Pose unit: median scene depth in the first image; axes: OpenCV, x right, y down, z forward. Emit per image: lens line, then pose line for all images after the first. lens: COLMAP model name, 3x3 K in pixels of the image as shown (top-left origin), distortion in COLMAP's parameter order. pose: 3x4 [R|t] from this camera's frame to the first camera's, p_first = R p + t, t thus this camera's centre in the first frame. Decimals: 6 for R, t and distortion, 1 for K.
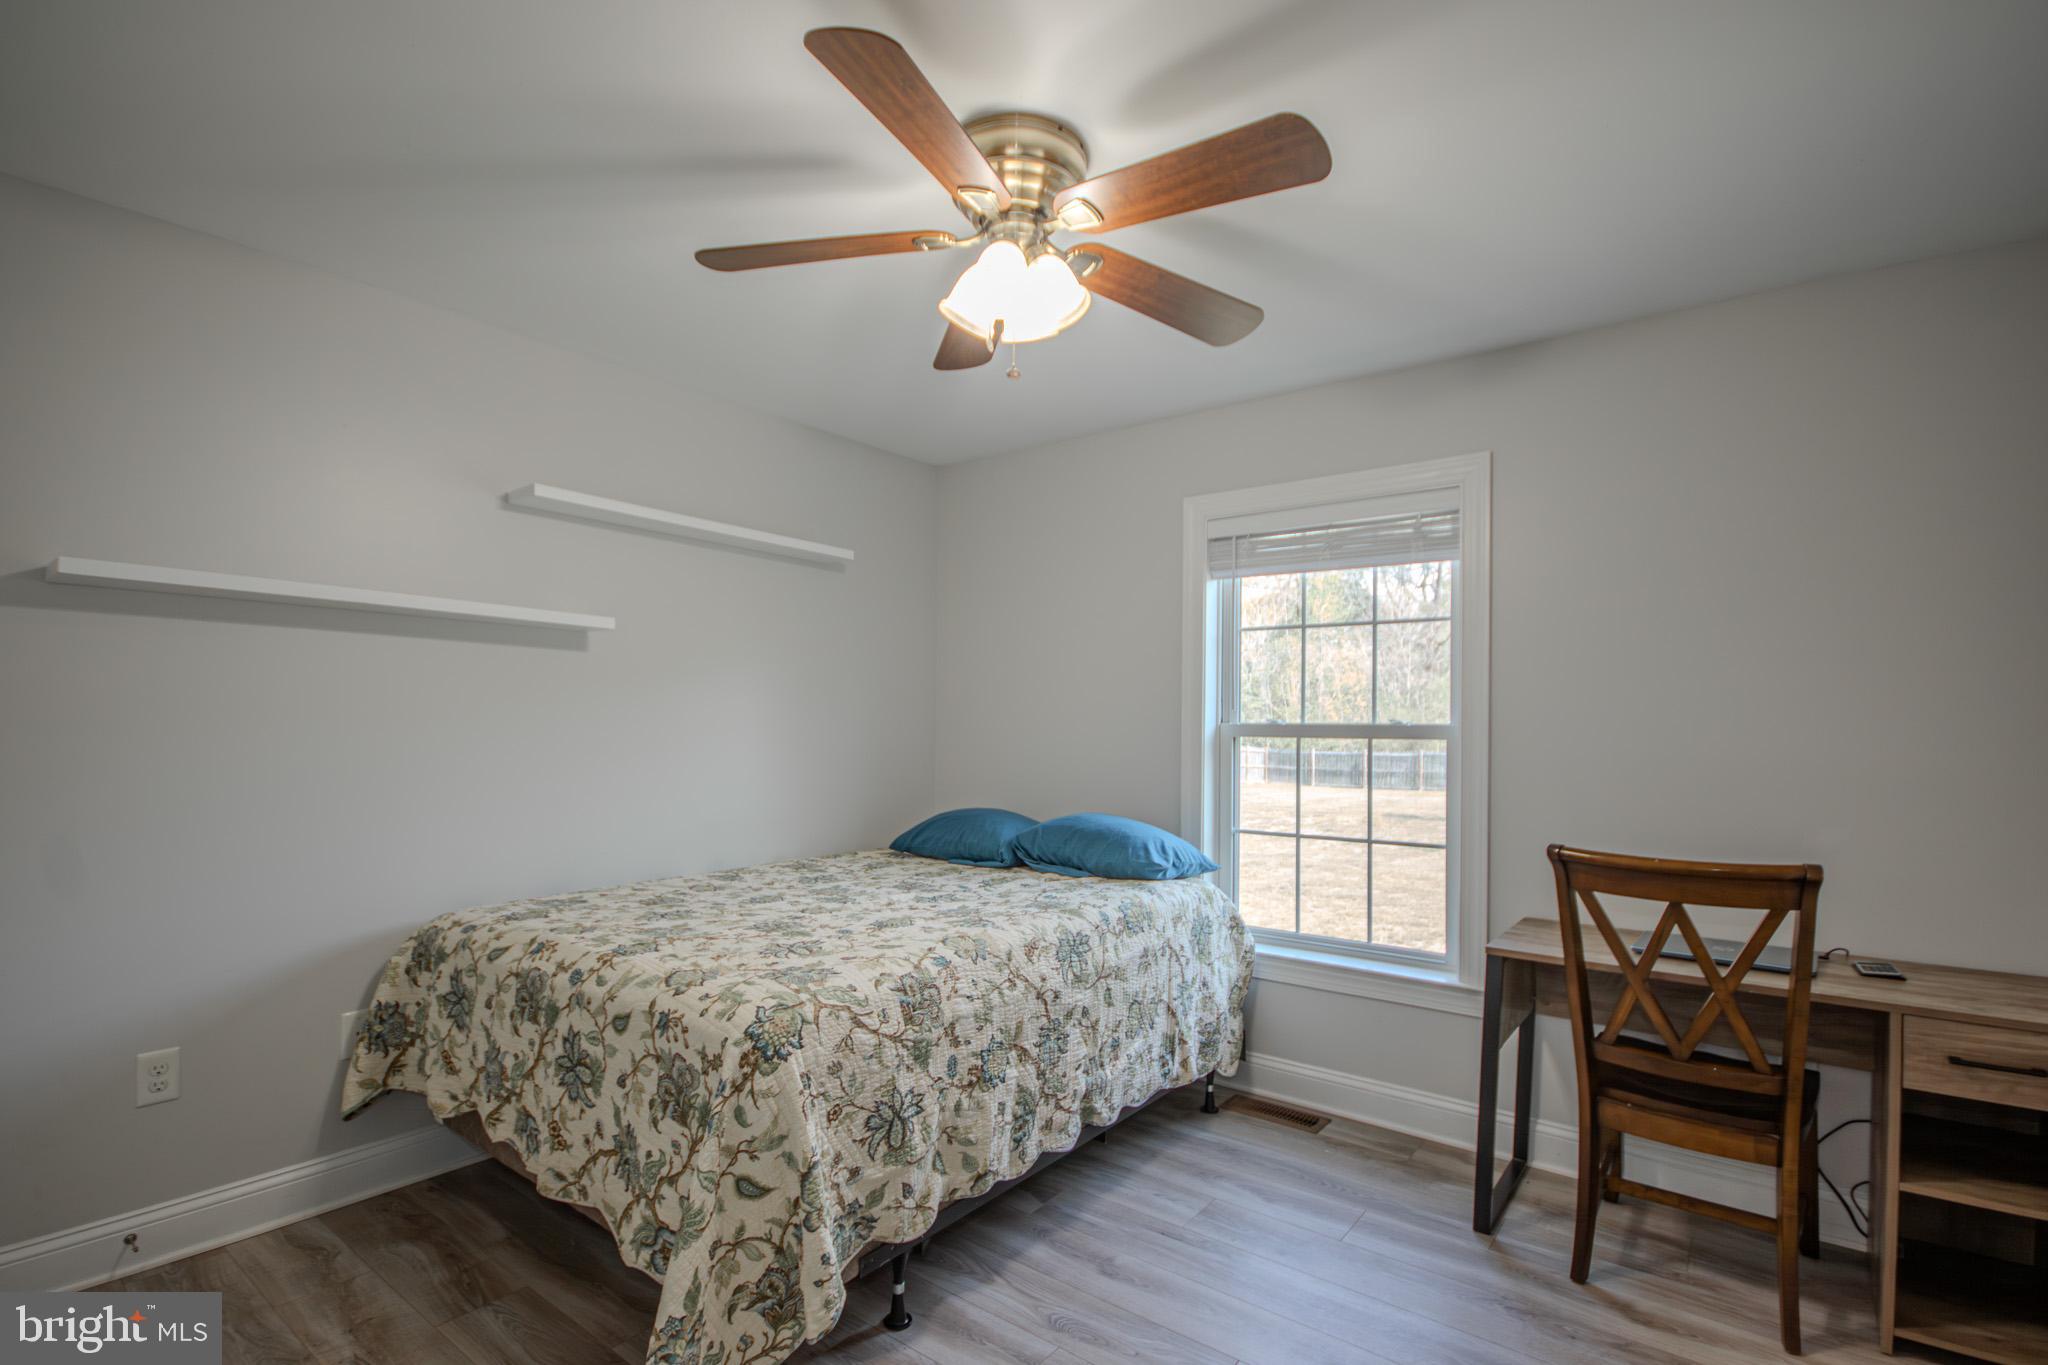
lens RADIAL K [[957.5, 0, 1028.0], [0, 957.5, 717.0], [0, 0, 1]] dist [0.003511, 0.000651]
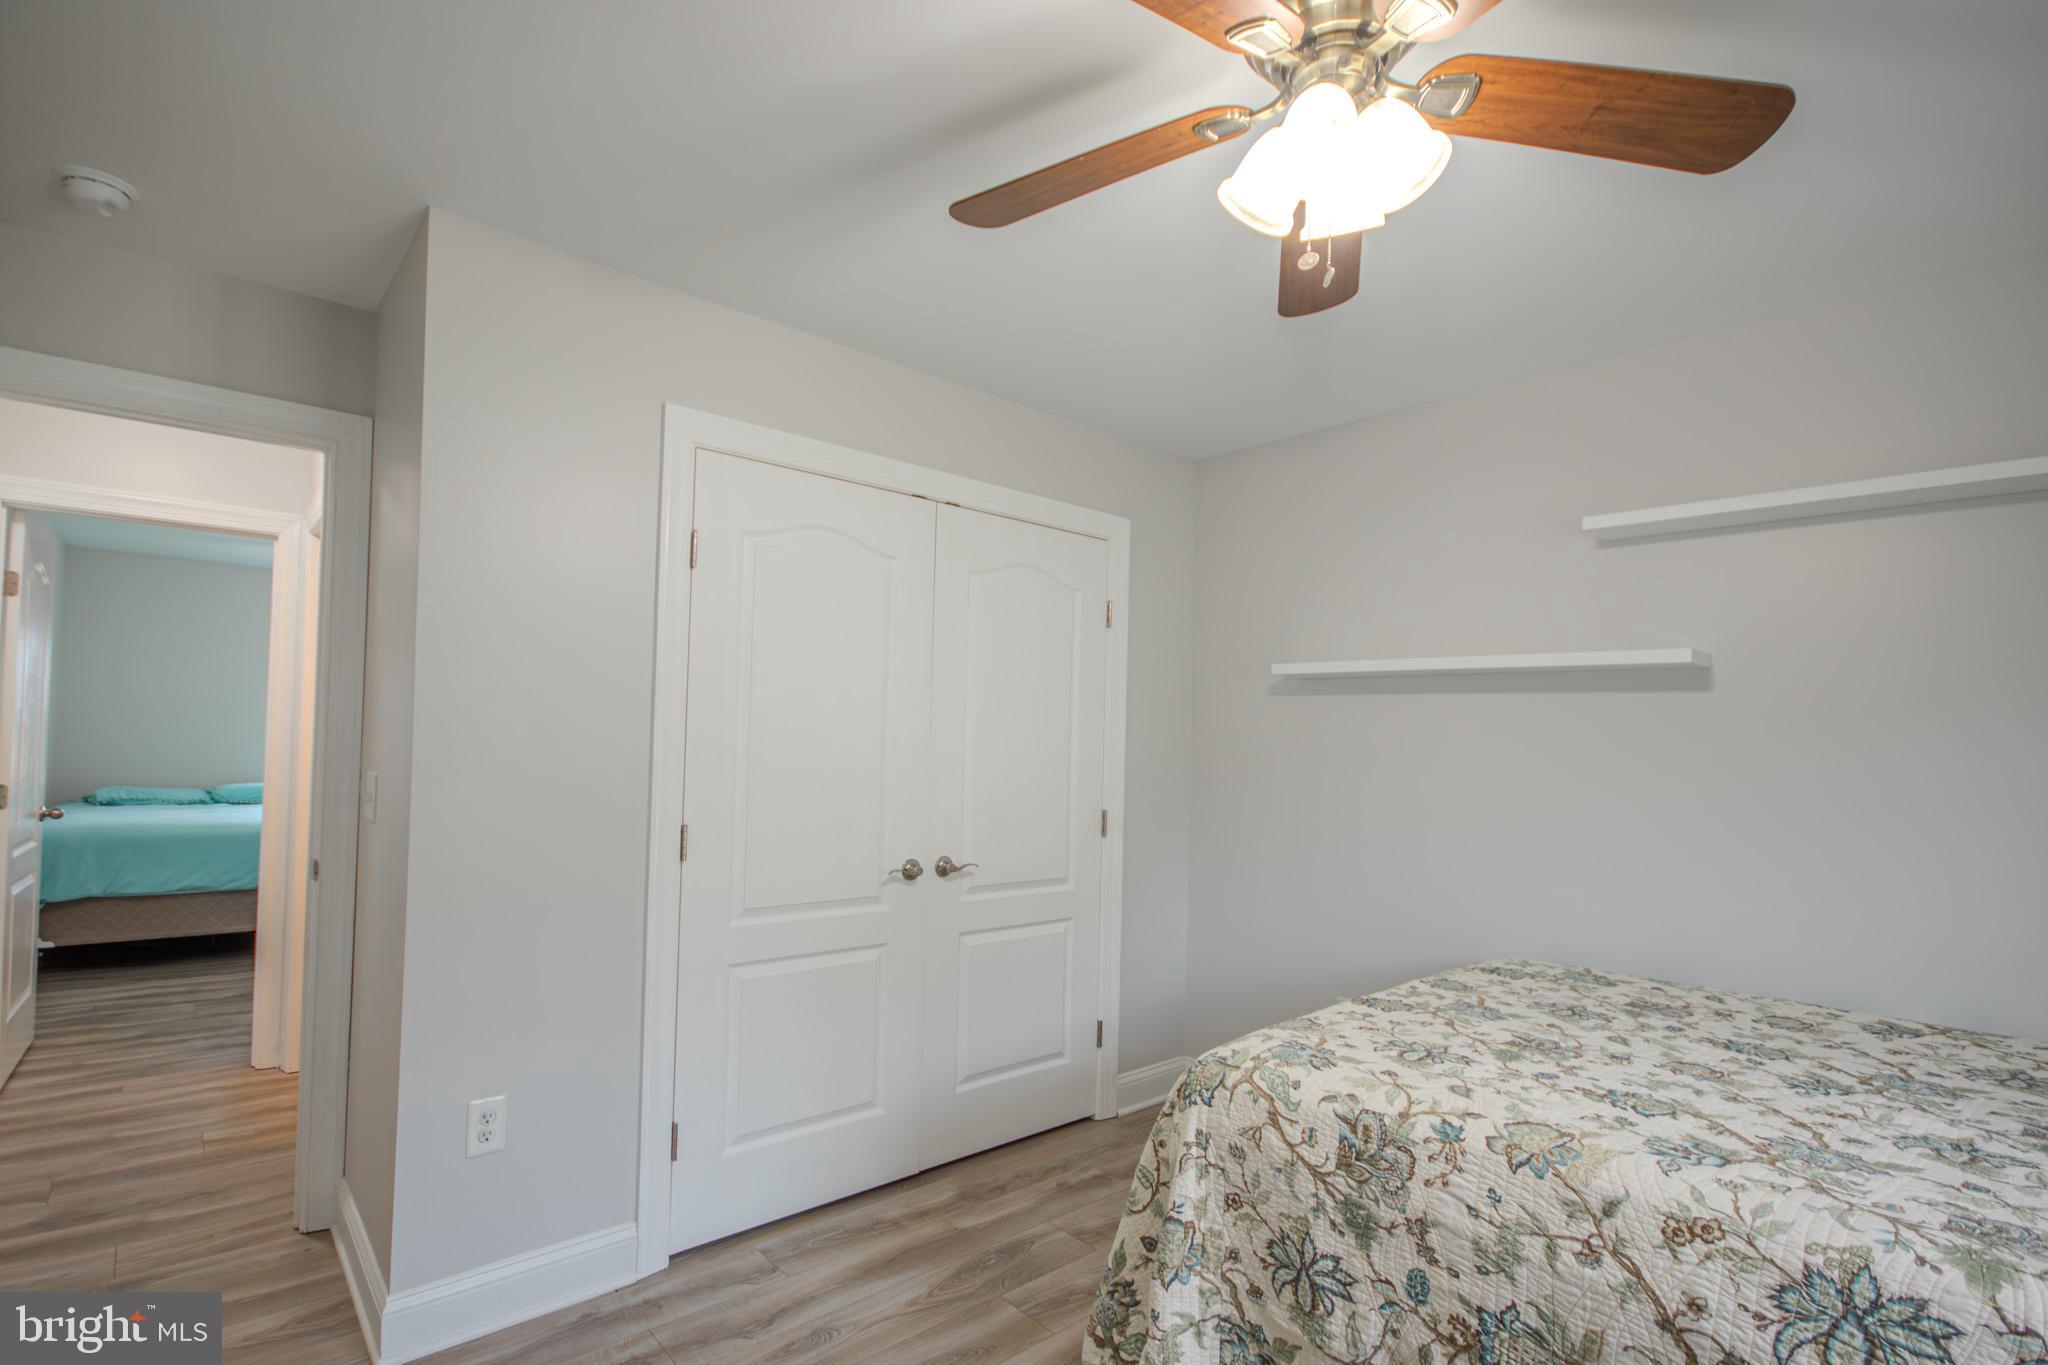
lens RADIAL K [[957.5, 0, 1028.0], [0, 957.5, 717.0], [0, 0, 1]] dist [0.003511, 0.000651]
pose [[-0.179383, -0.048941, -0.982561, 0.669703], [-0.021282, 0.998721, -0.045860, 0.002494], [0.983549, 0.012685, -0.180195, 0.869427]]
